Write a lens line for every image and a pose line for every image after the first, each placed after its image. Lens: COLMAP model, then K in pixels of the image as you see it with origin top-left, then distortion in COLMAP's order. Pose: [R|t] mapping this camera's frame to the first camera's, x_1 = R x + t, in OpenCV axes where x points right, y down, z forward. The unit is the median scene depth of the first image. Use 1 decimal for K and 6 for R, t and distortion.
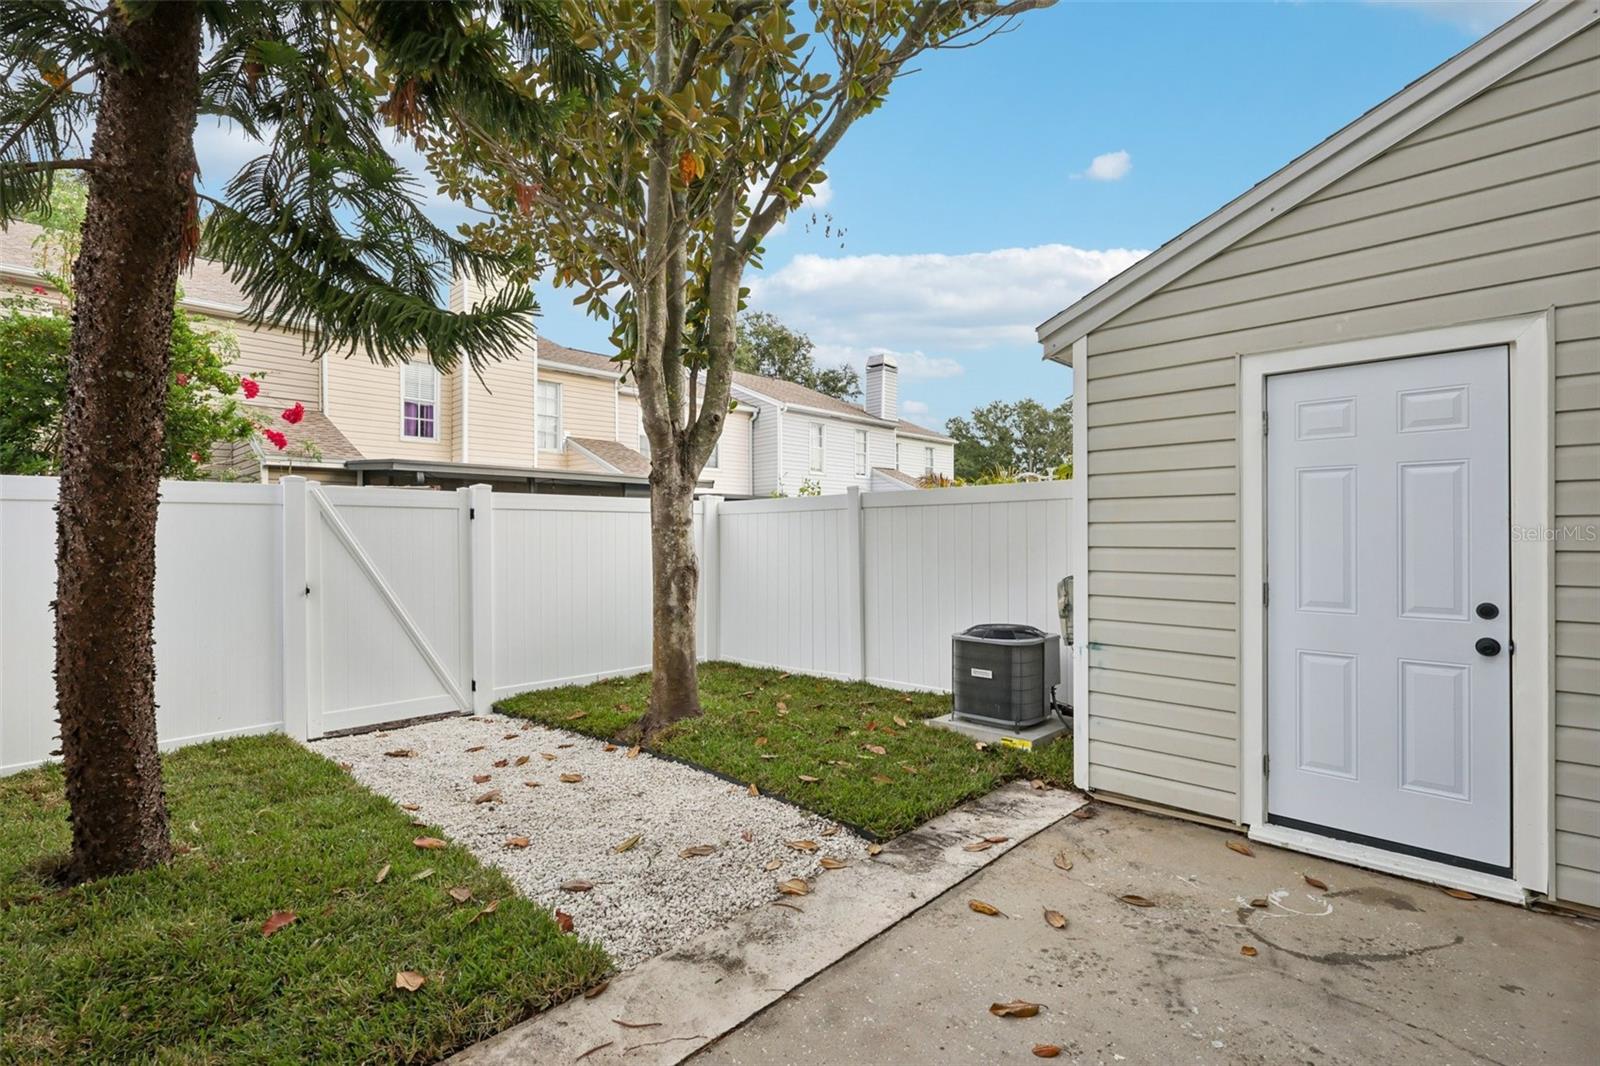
lens RADIAL K [[741.0, 0, 798.3], [0, 741.0, 530.9], [0, 0, 1]] dist [-0.001804, -0.000085]
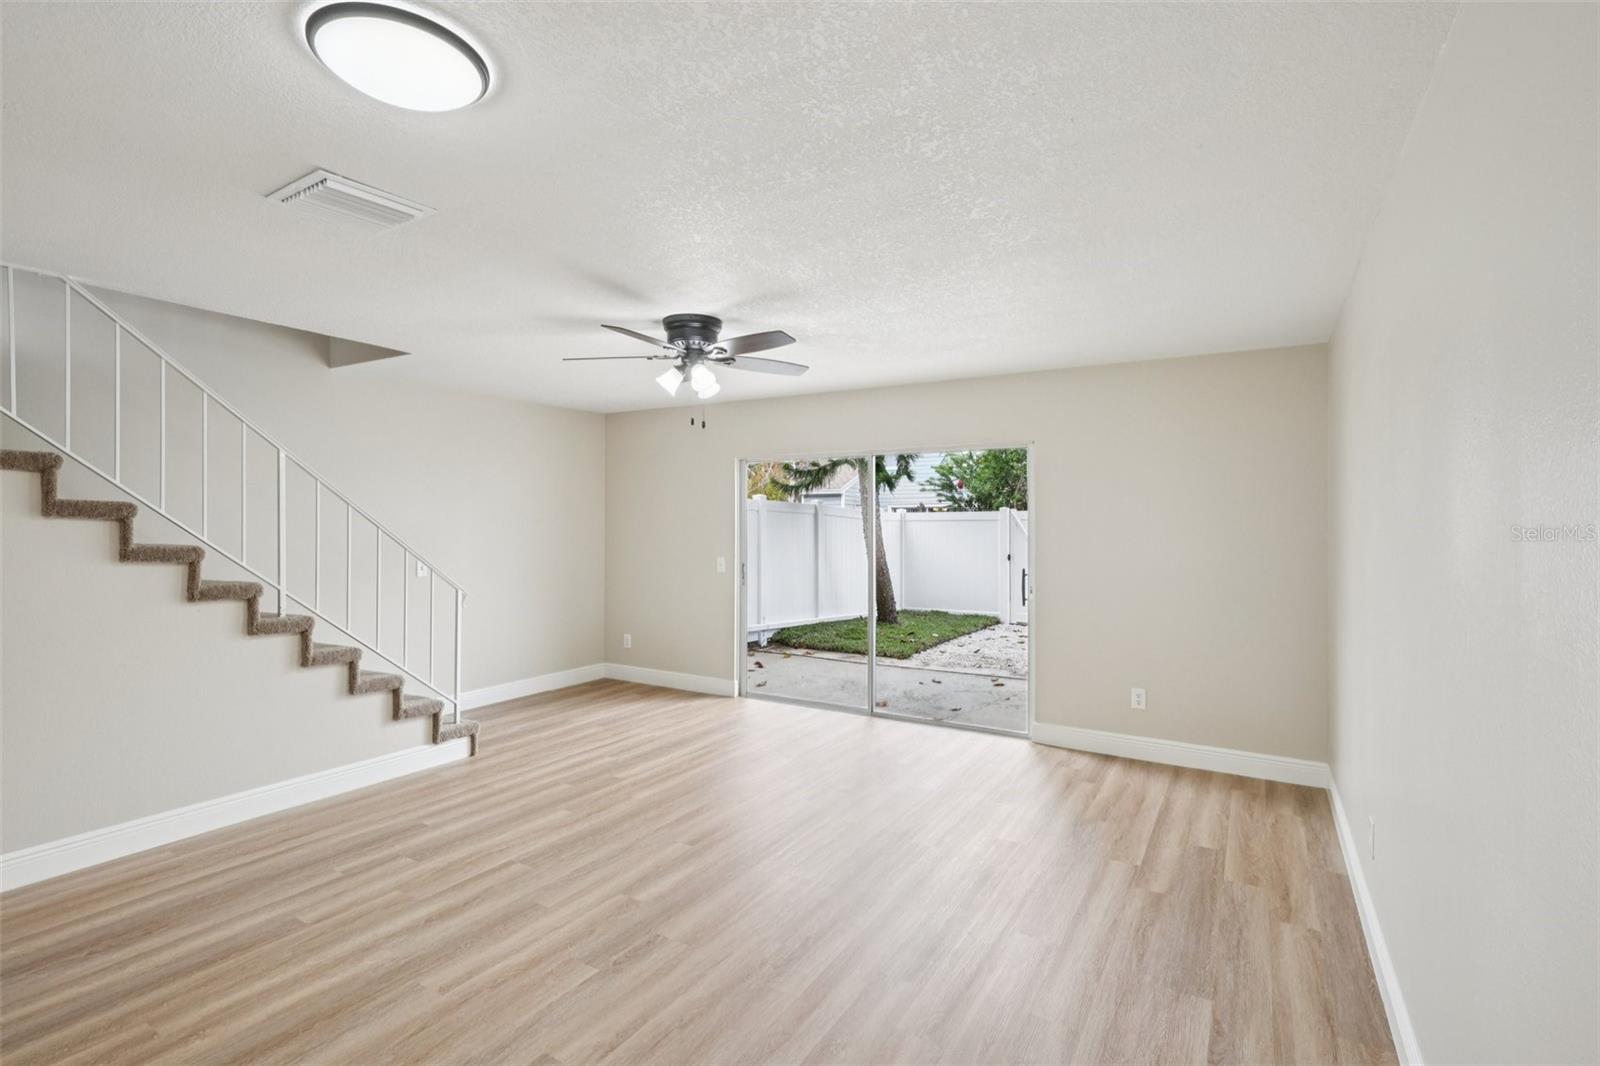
lens RADIAL K [[749.6, 0, 798.8], [0, 749.6, 526.8], [0, 0, 1]] dist [-0.002705, 0.000166]
pose [[0.223785, 0.002585, -0.974635, 1.919129], [0.001036, 0.999995, 0.002890, -0.028700], [0.974638, -0.001657, 0.223781, -0.194843]]
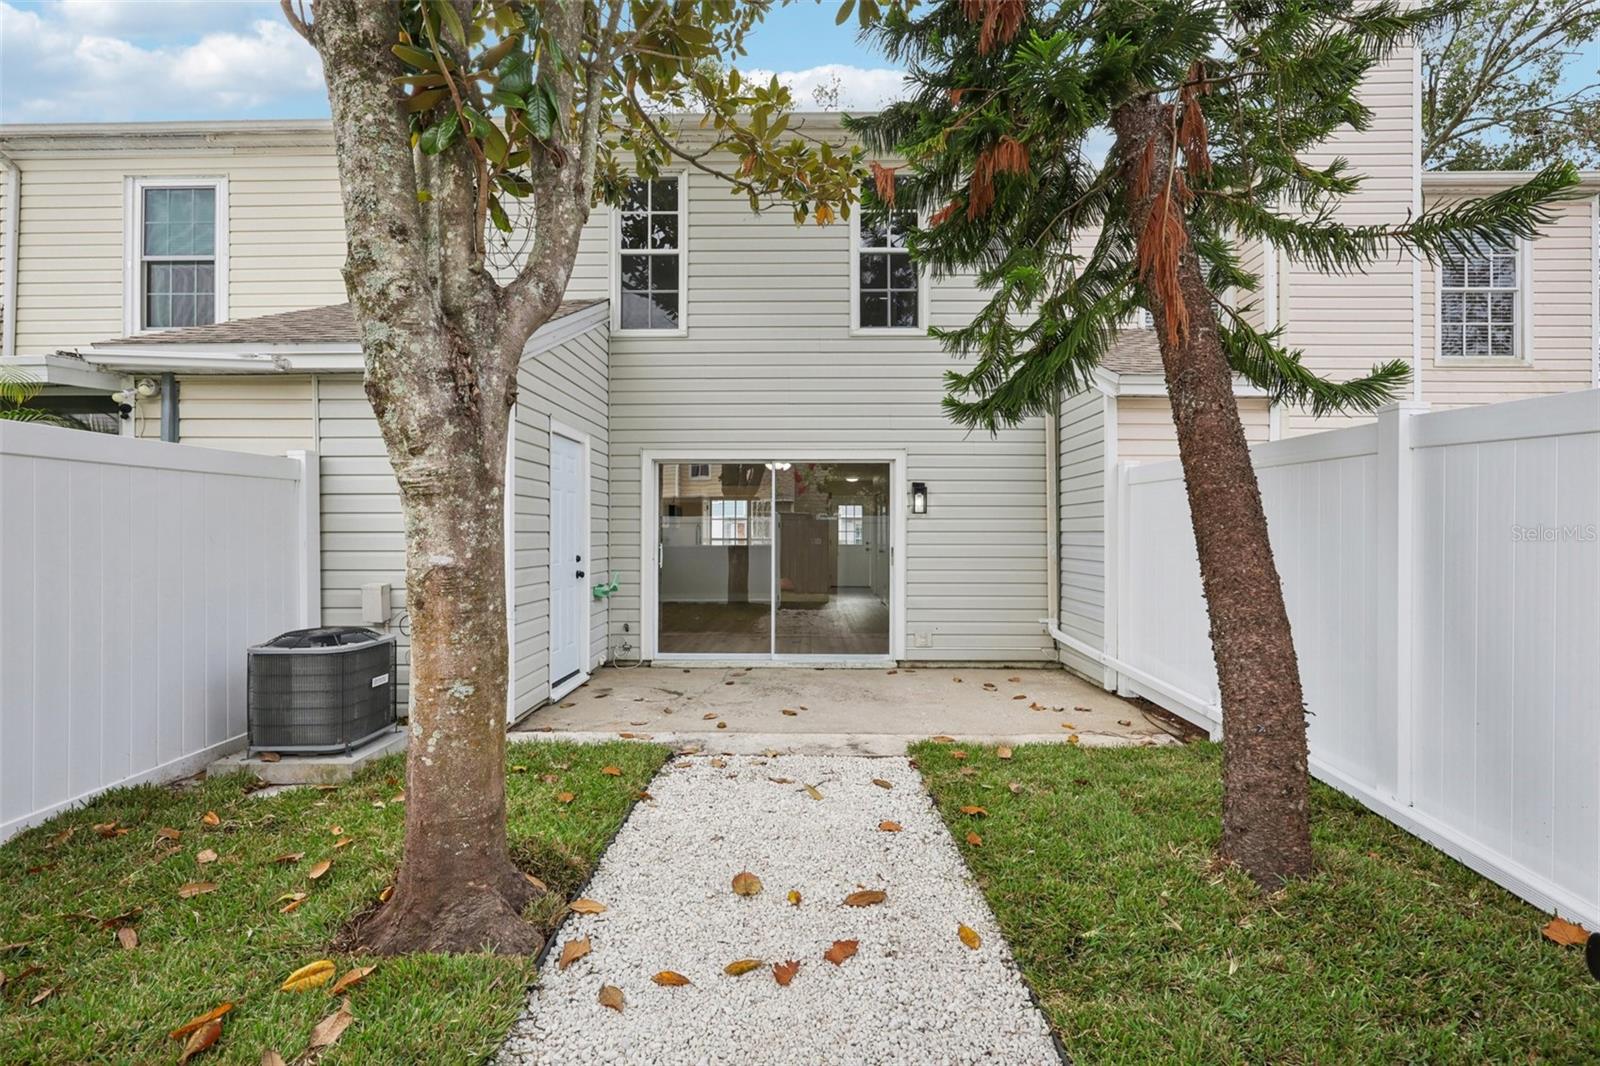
lens RADIAL K [[740.5, 0, 799.5], [0, 740.5, 537.5], [0, 0, 1]] dist [-0.002006, -0.000168]
pose [[-0.685997, -0.001693, 0.727603, -0.864796], [-0.003113, 0.999995, -0.000609, 0.031464], [-0.727598, -0.002683, -0.685999, 1.507338]]
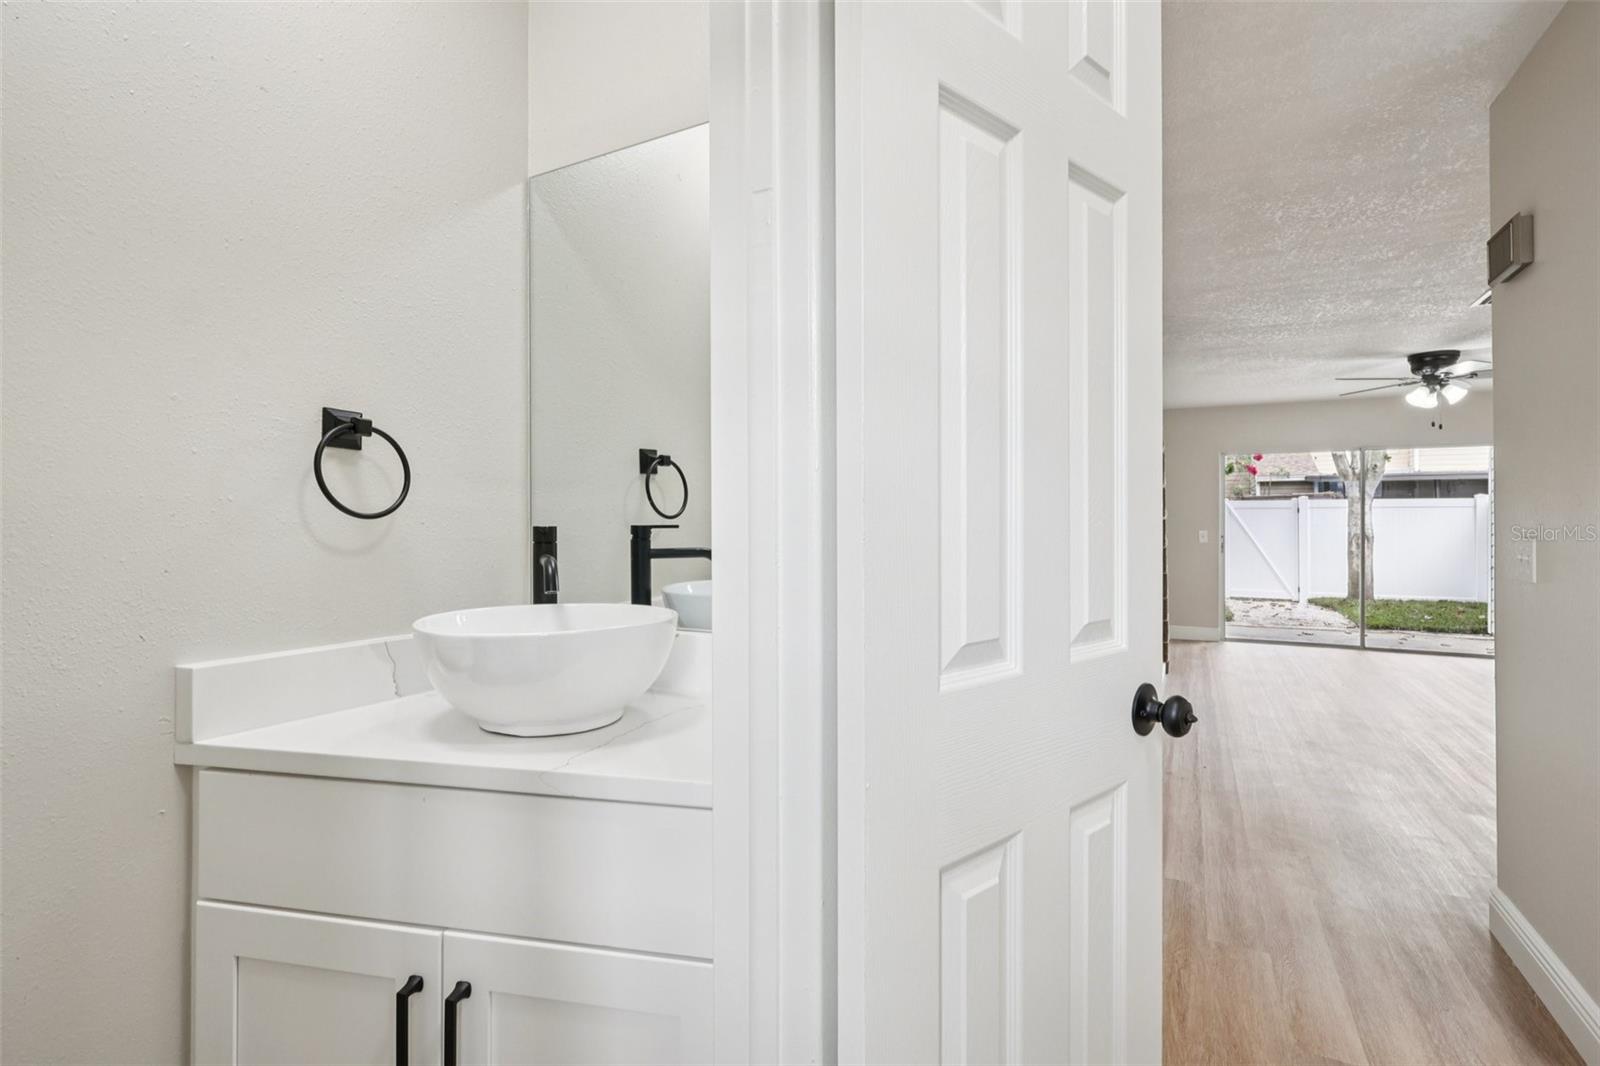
lens RADIAL K [[749.6, 0, 798.8], [0, 749.6, 526.8], [0, 0, 1]] dist [-0.002705, 0.000166]
pose [[0.286035, 0.006182, -0.958199, 1.932880], [0.000374, 0.999978, 0.006563, 0.016729], [0.958219, -0.002235, 0.286027, -1.609181]]
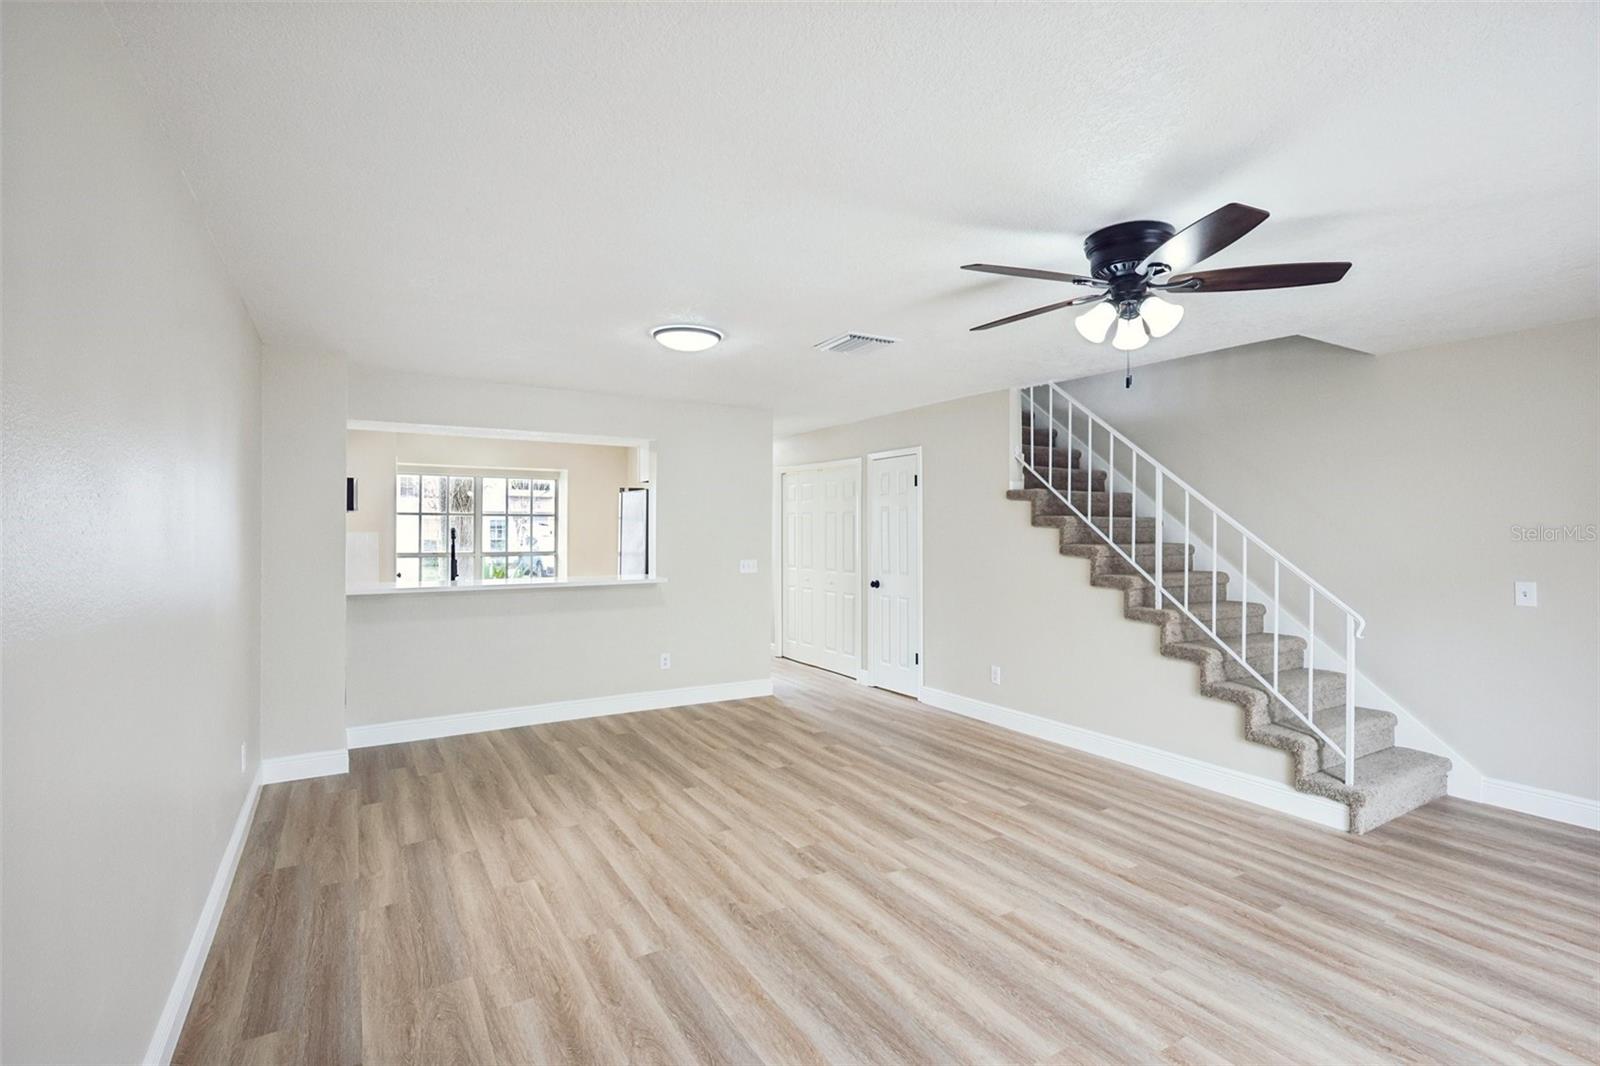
lens RADIAL K [[745.8, 0, 802.5], [0, 745.8, 530.0], [0, 0, 1]] dist [-0.000219, 0.000292]
pose [[-0.967858, -0.001924, 0.251488, 1.072568], [-0.003252, 0.999983, -0.004867, -0.024118], [-0.251474, -0.005529, -0.967848, 0.603409]]
